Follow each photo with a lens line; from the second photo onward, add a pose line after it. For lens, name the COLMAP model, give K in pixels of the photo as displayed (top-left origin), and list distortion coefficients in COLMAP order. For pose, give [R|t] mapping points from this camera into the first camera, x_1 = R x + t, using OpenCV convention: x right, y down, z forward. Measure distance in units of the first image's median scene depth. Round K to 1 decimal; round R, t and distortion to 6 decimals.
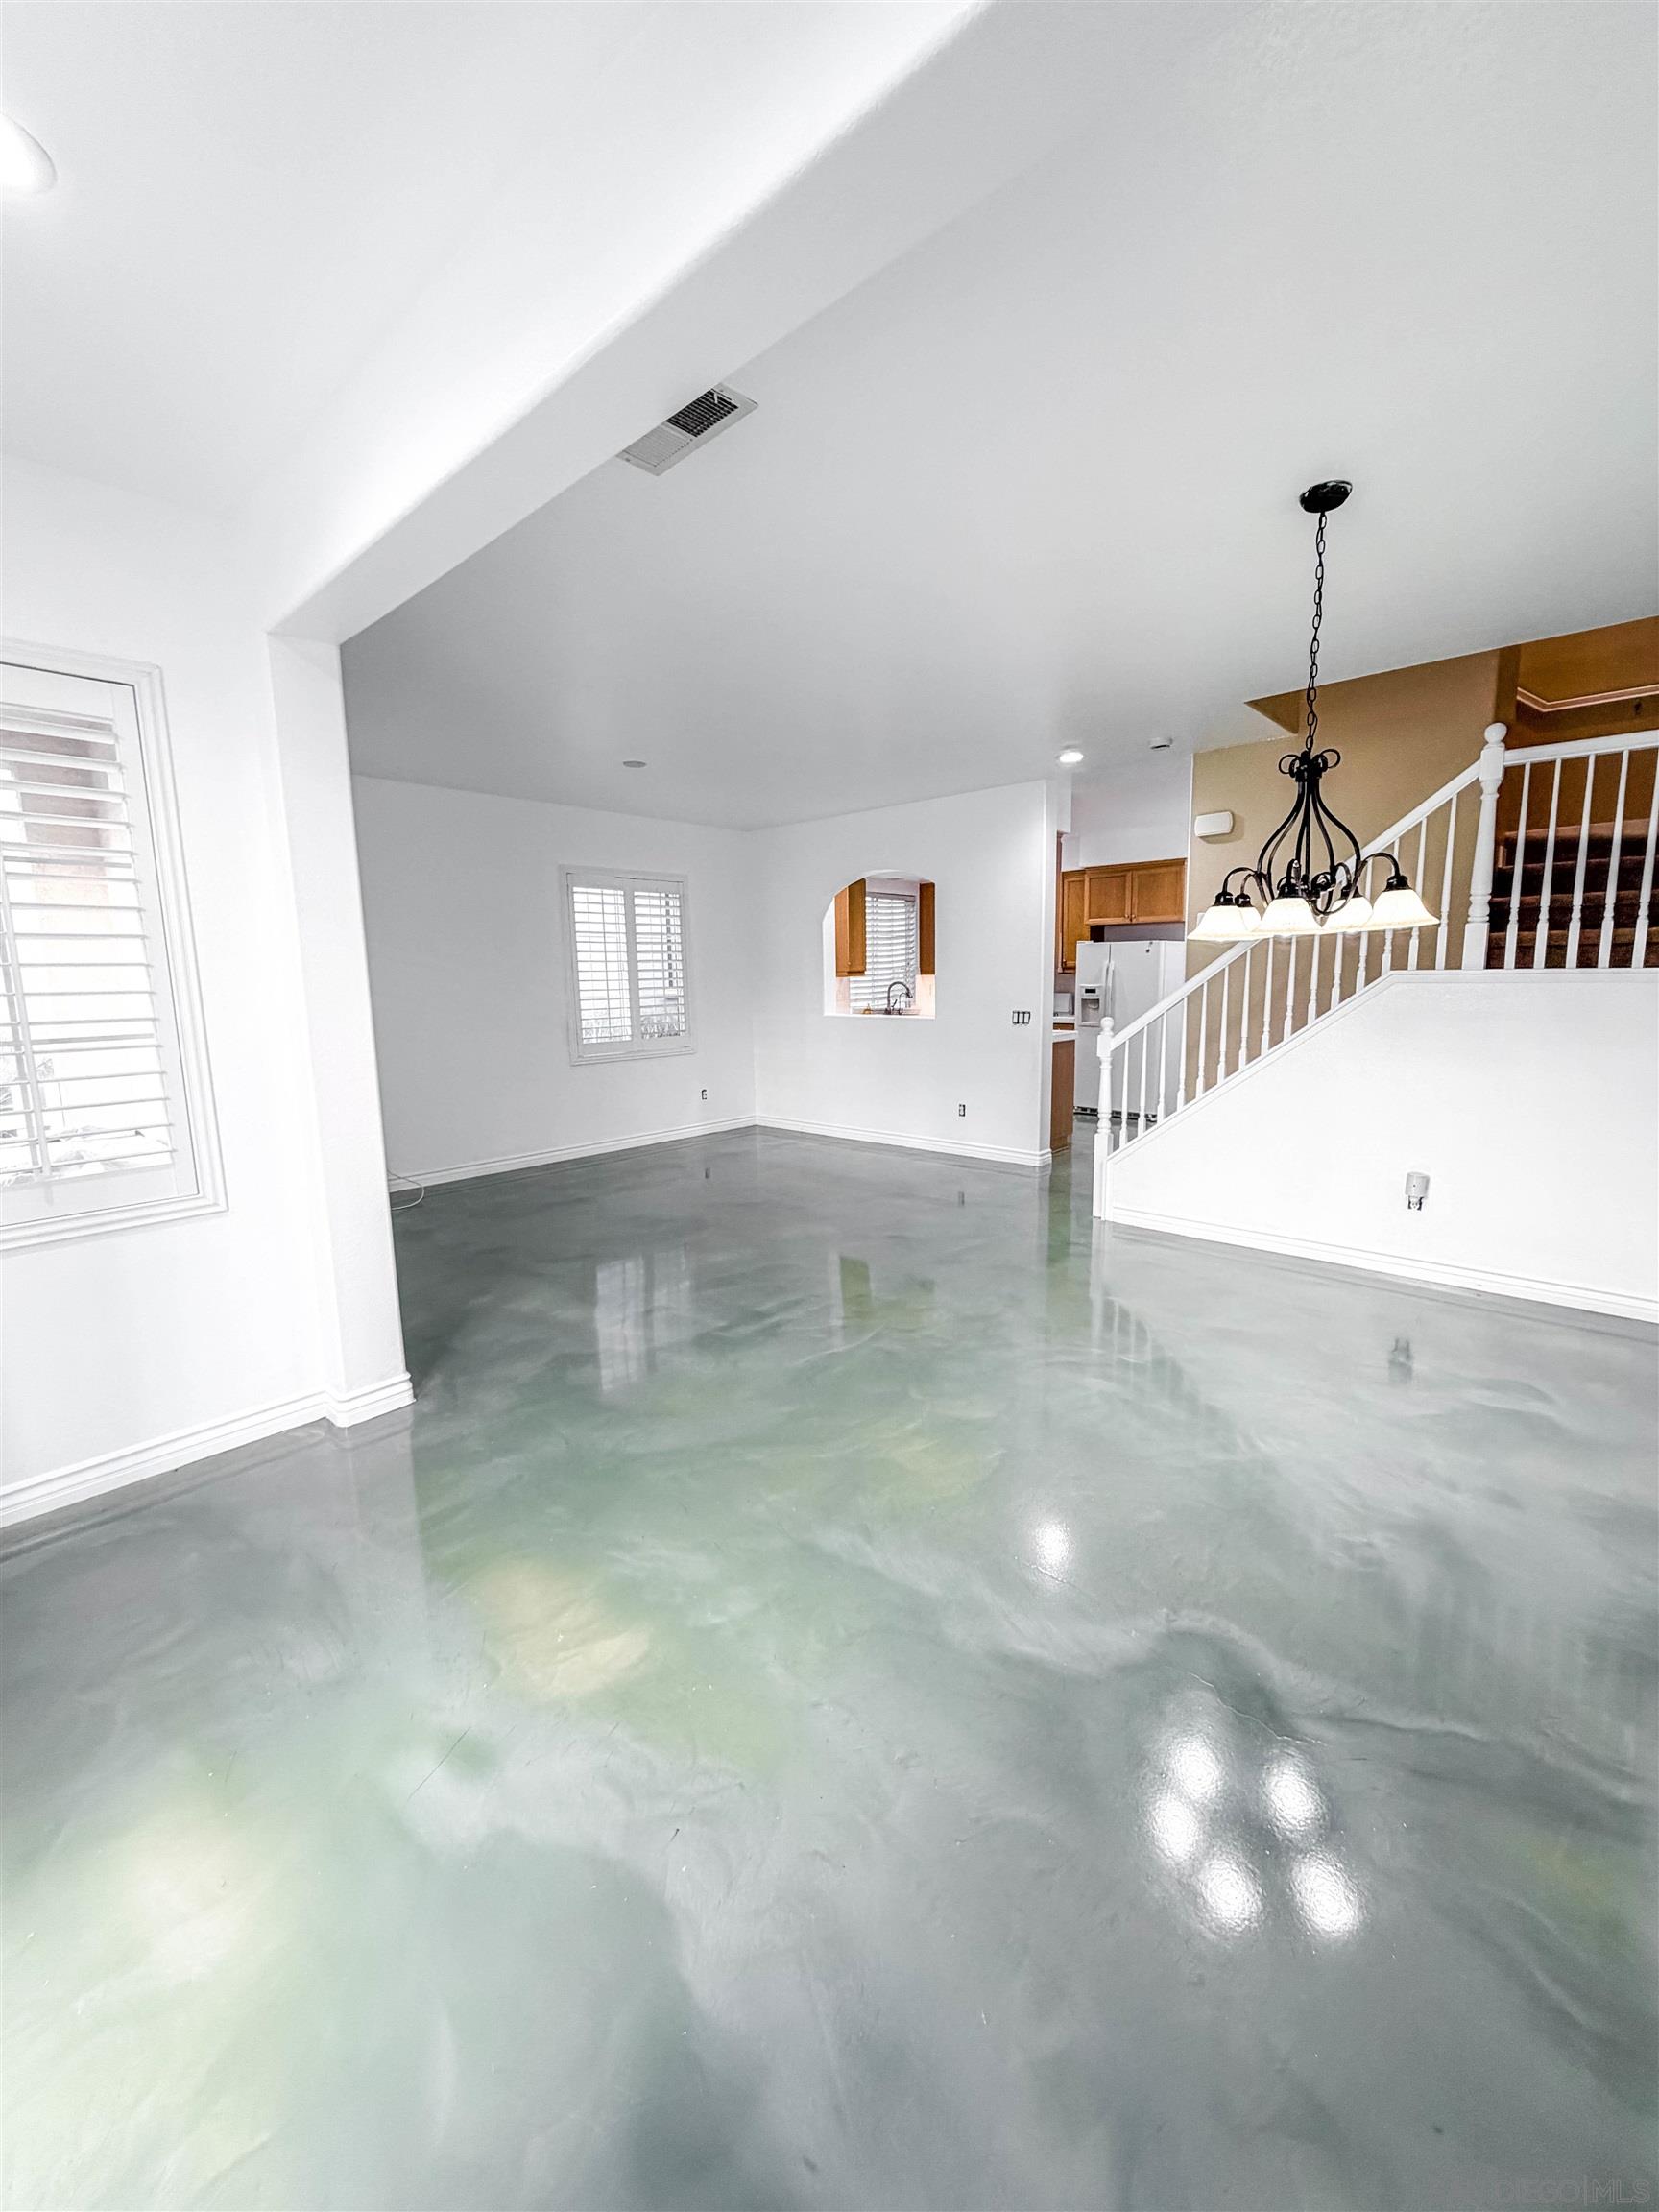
lens RADIAL K [[884.9, 0, 829.5], [0, 884.9, 1106.0], [0, 0, 1]] dist [0.016117, 0.000037]
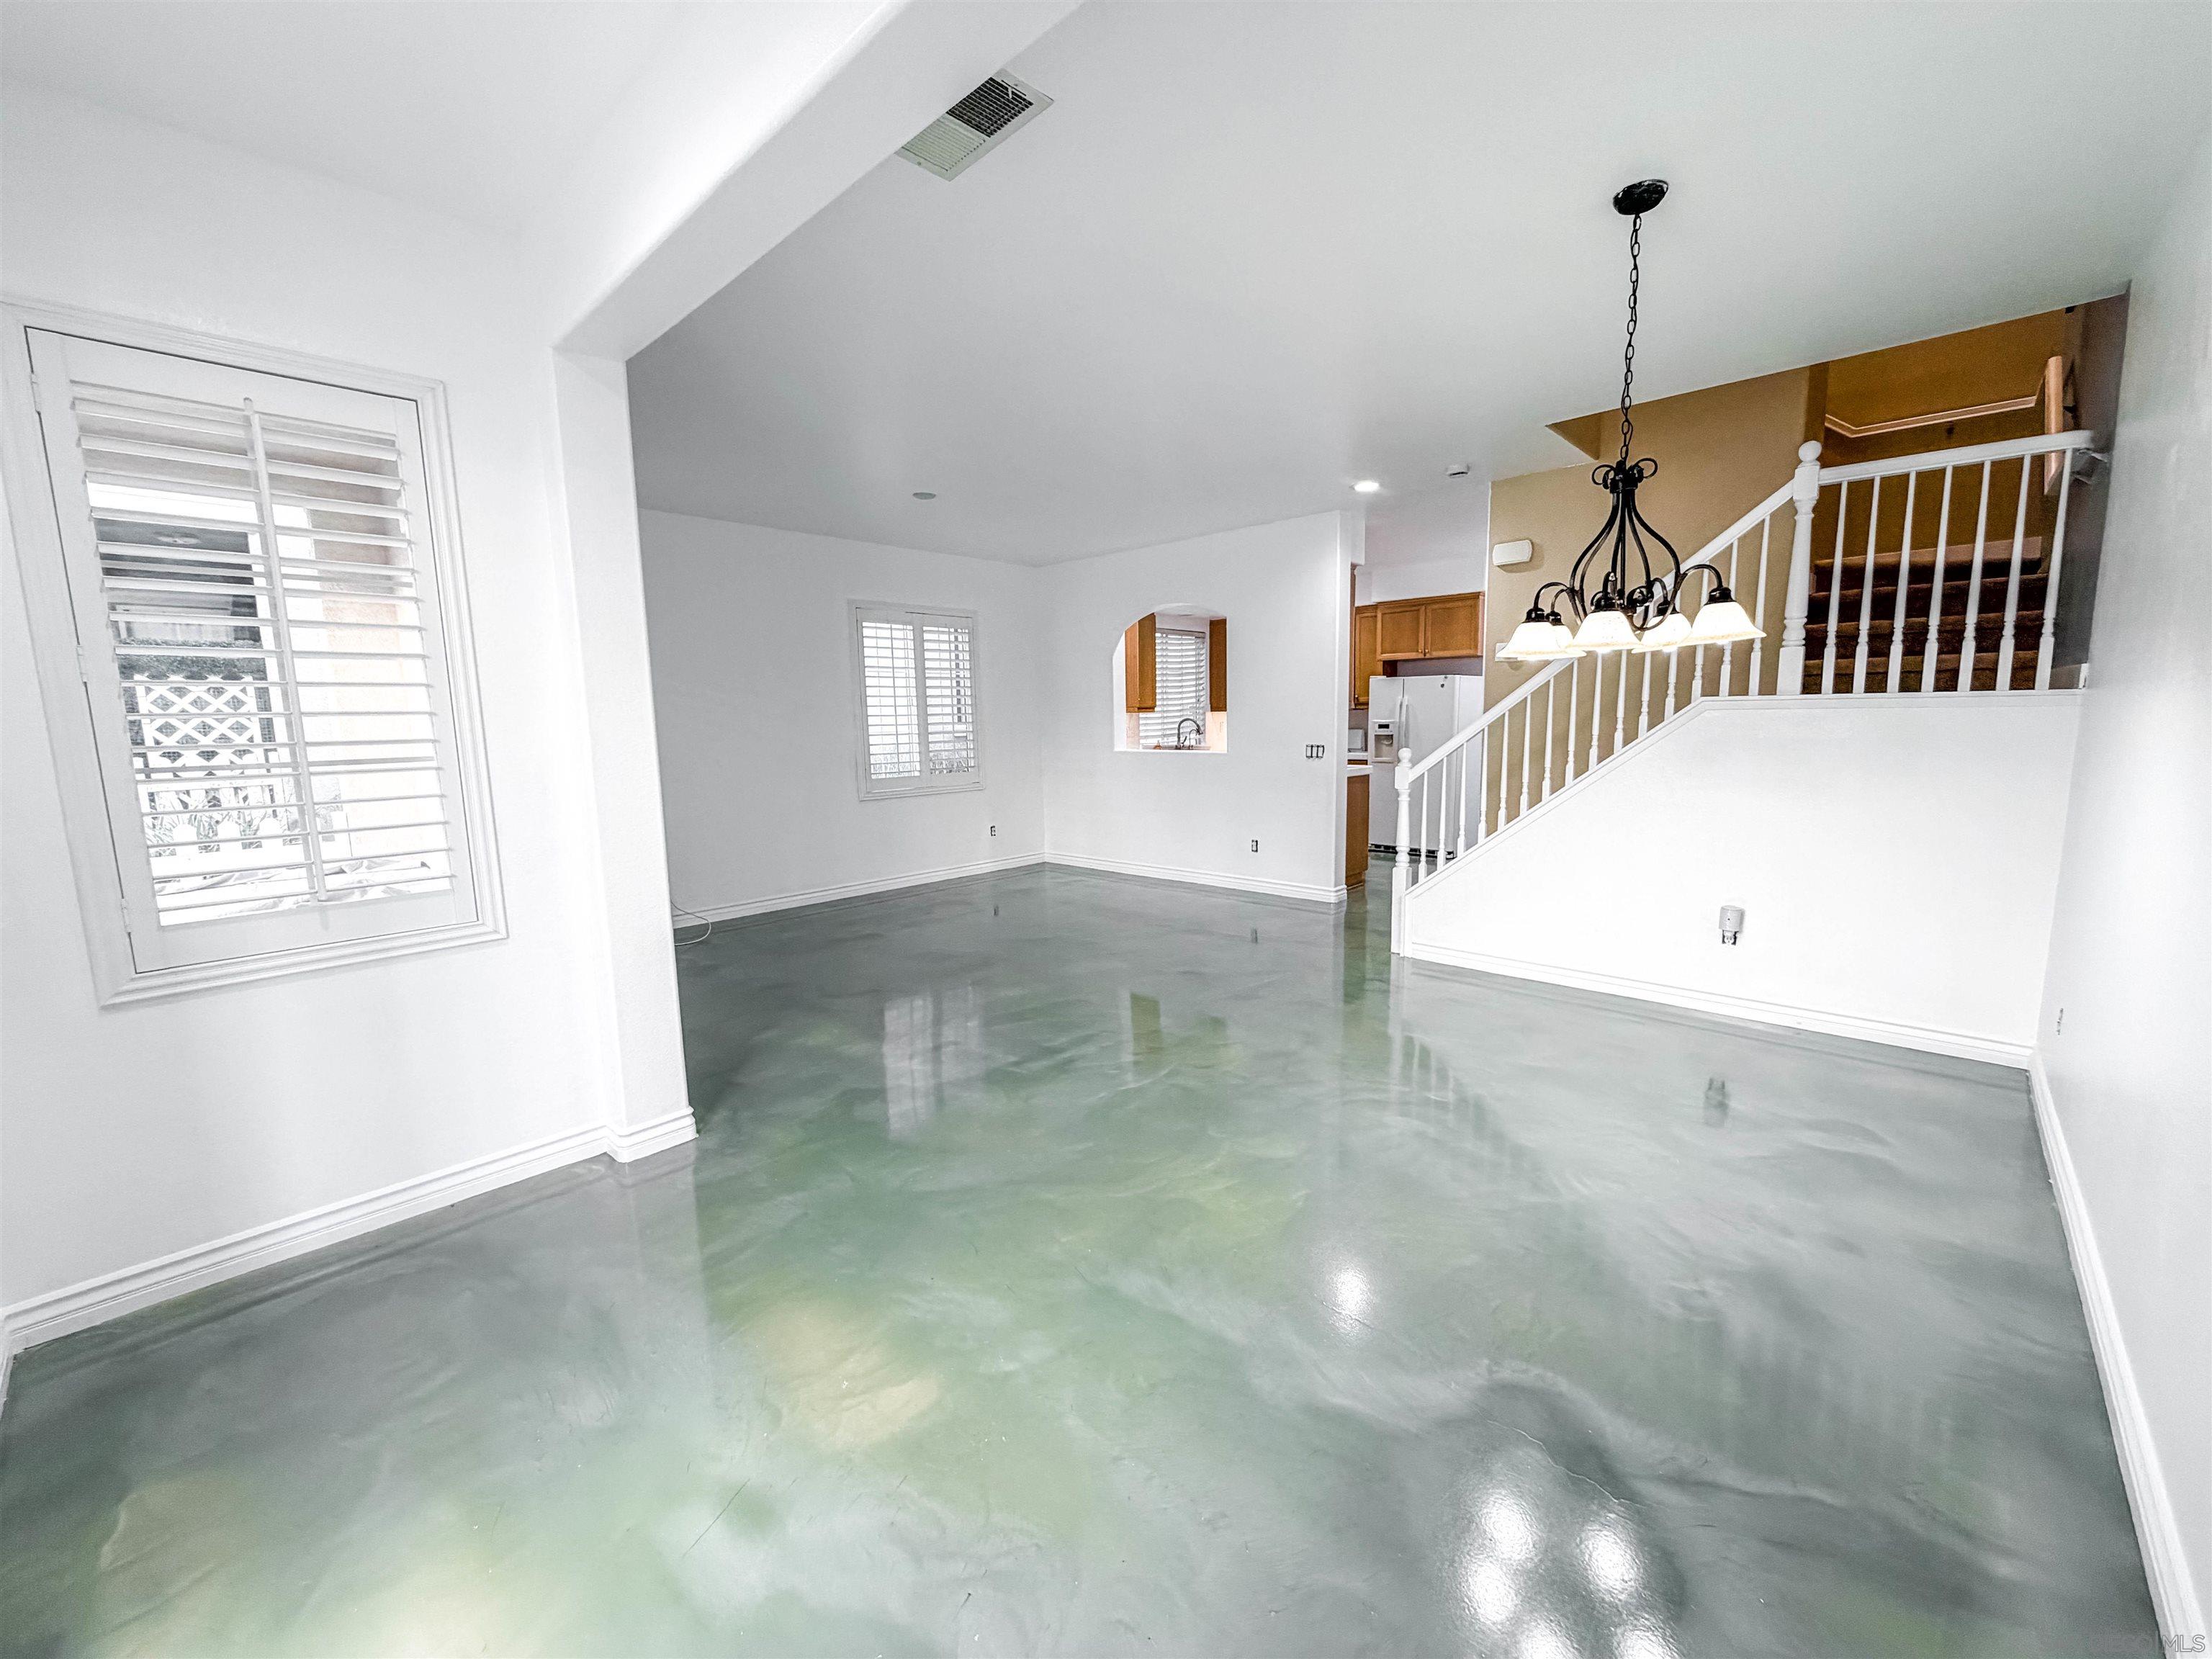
lens RADIAL K [[884.9, 0, 1103.0], [0, 884.9, 835.4], [0, 0, 1]] dist [0.016117, 0.000037]
pose [[0.999875, -0.000677, -0.015797, -0.008711], [0.000439, 0.999887, -0.015014, 0.018488], [0.015805, 0.015005, 0.999762, 0.032179]]
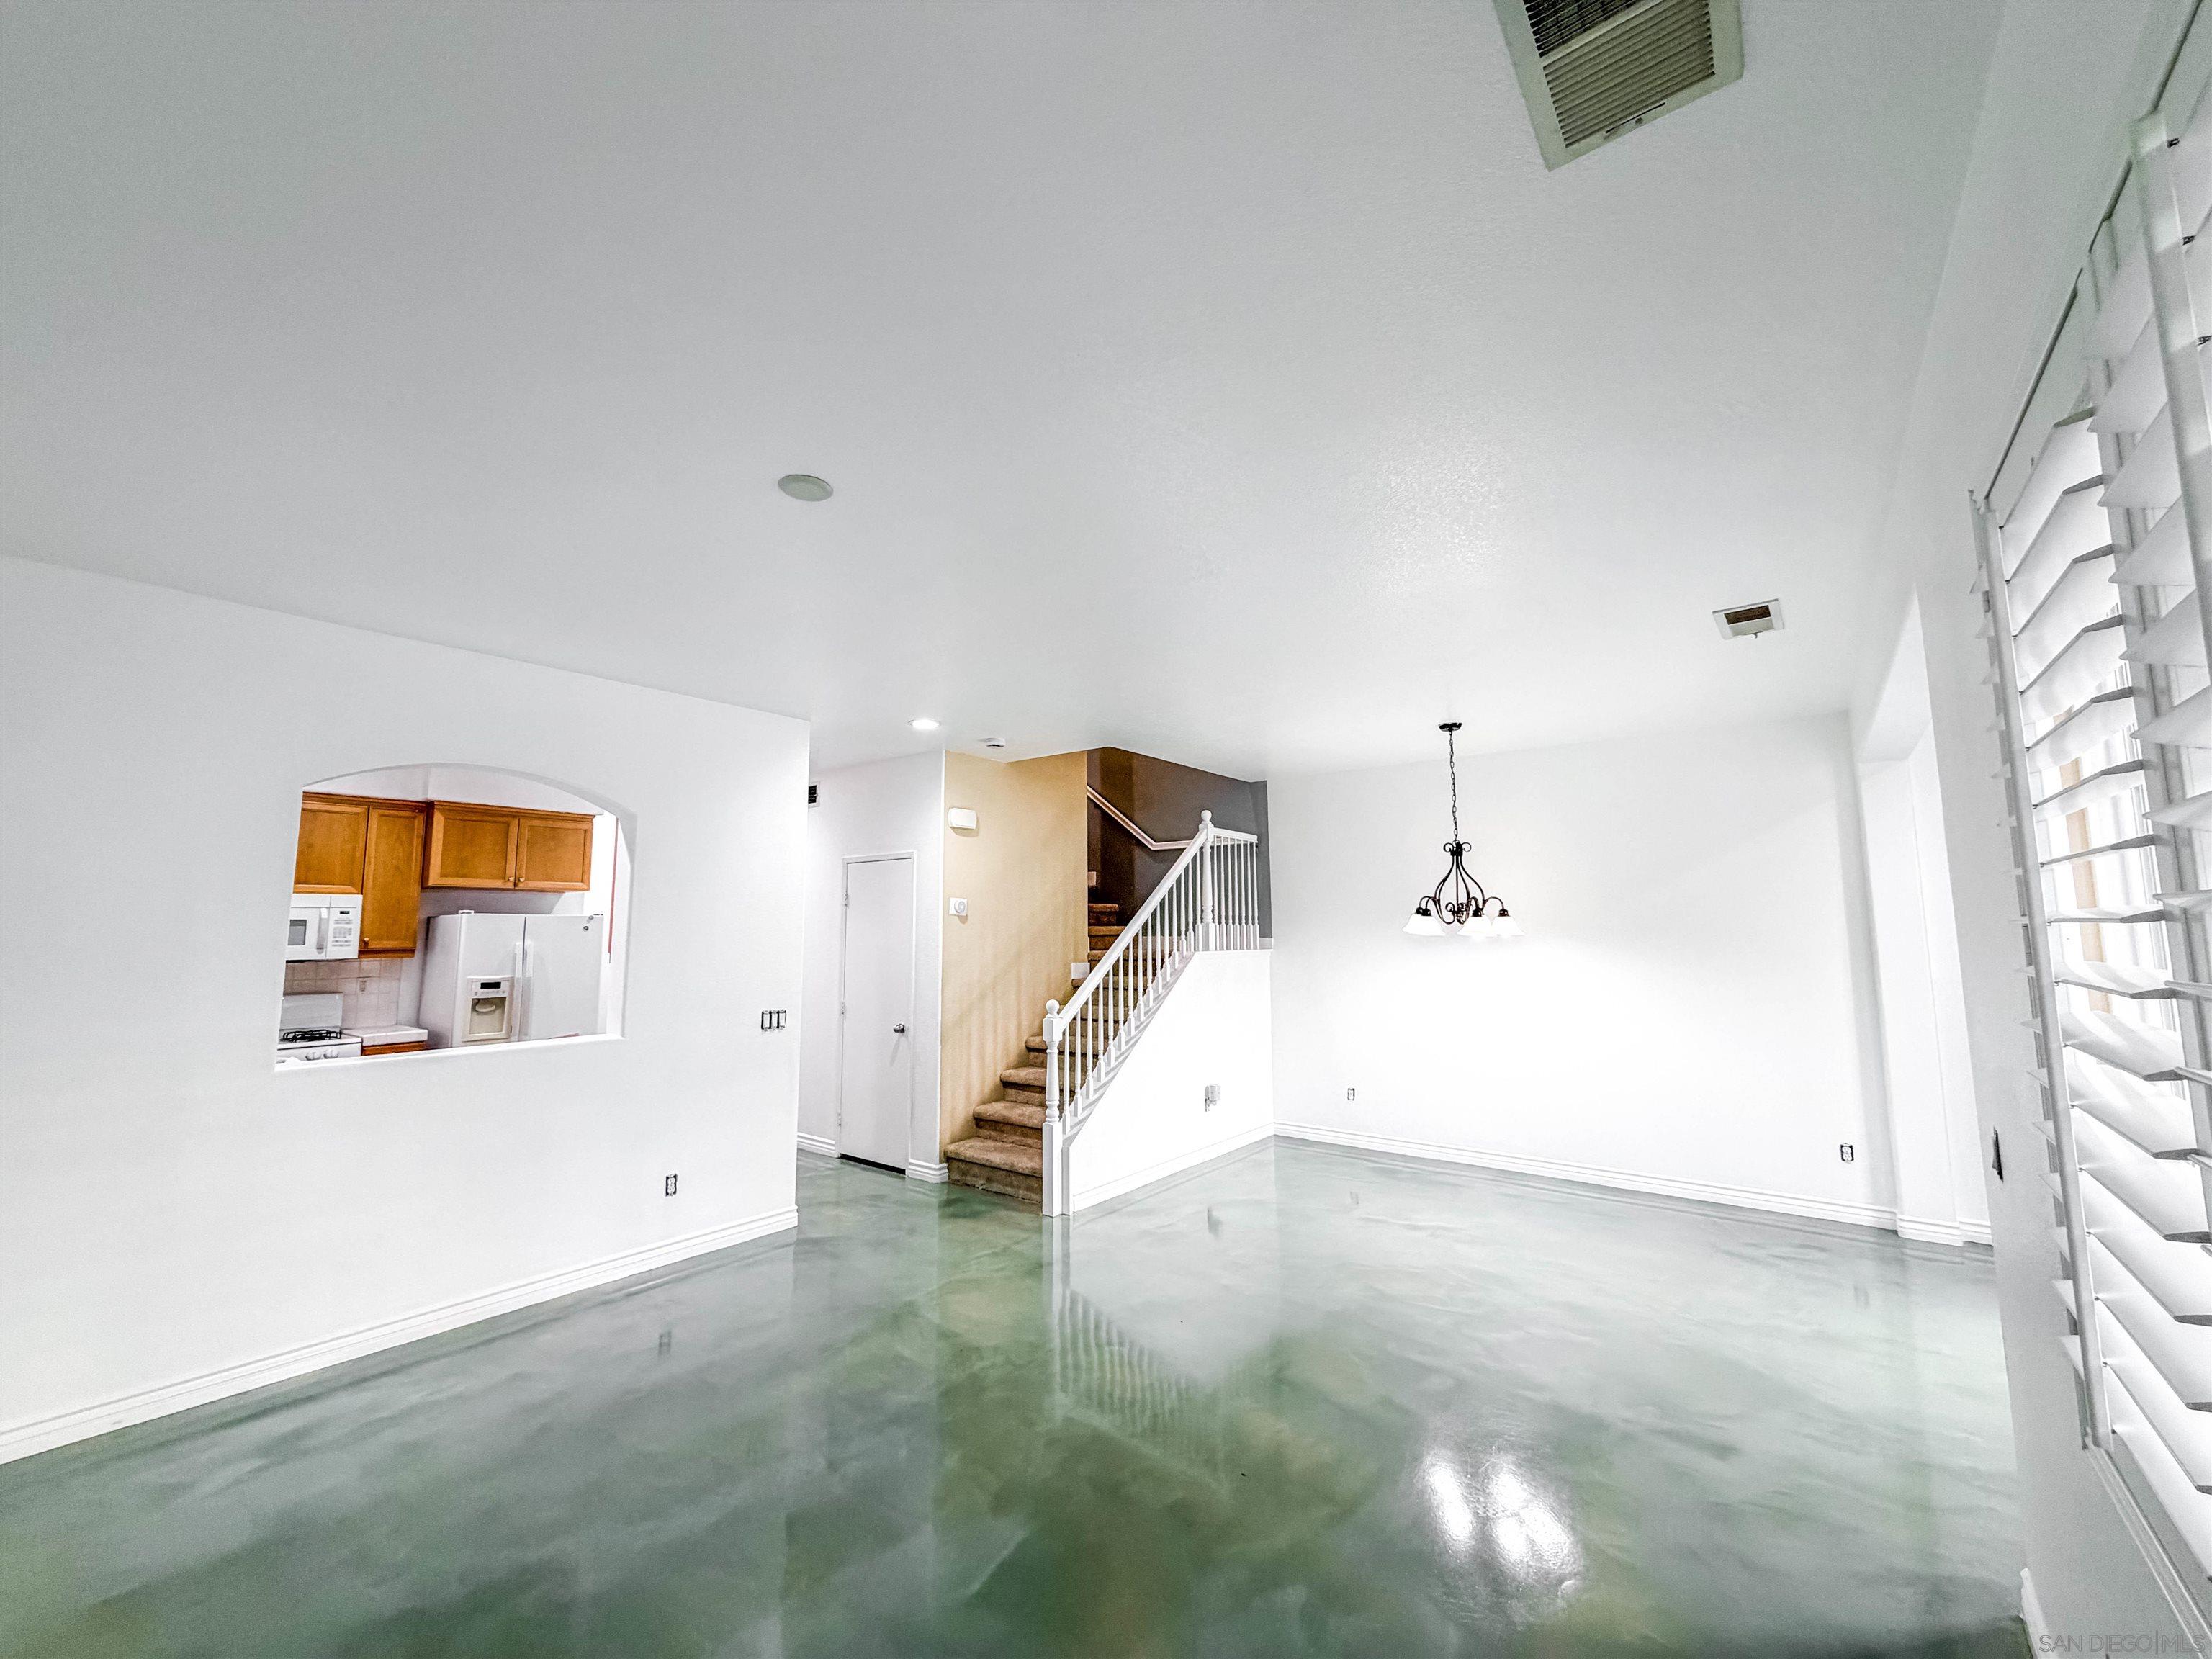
lens RADIAL K [[884.9, 0, 1103.0], [0, 884.9, 835.4], [0, 0, 1]] dist [0.016117, 0.000037]
pose [[-0.071007, 0.125130, 0.989596, -1.264927], [0.153420, 0.981665, -0.113119, -0.291538], [-0.985607, 0.143791, -0.088903, 1.827674]]
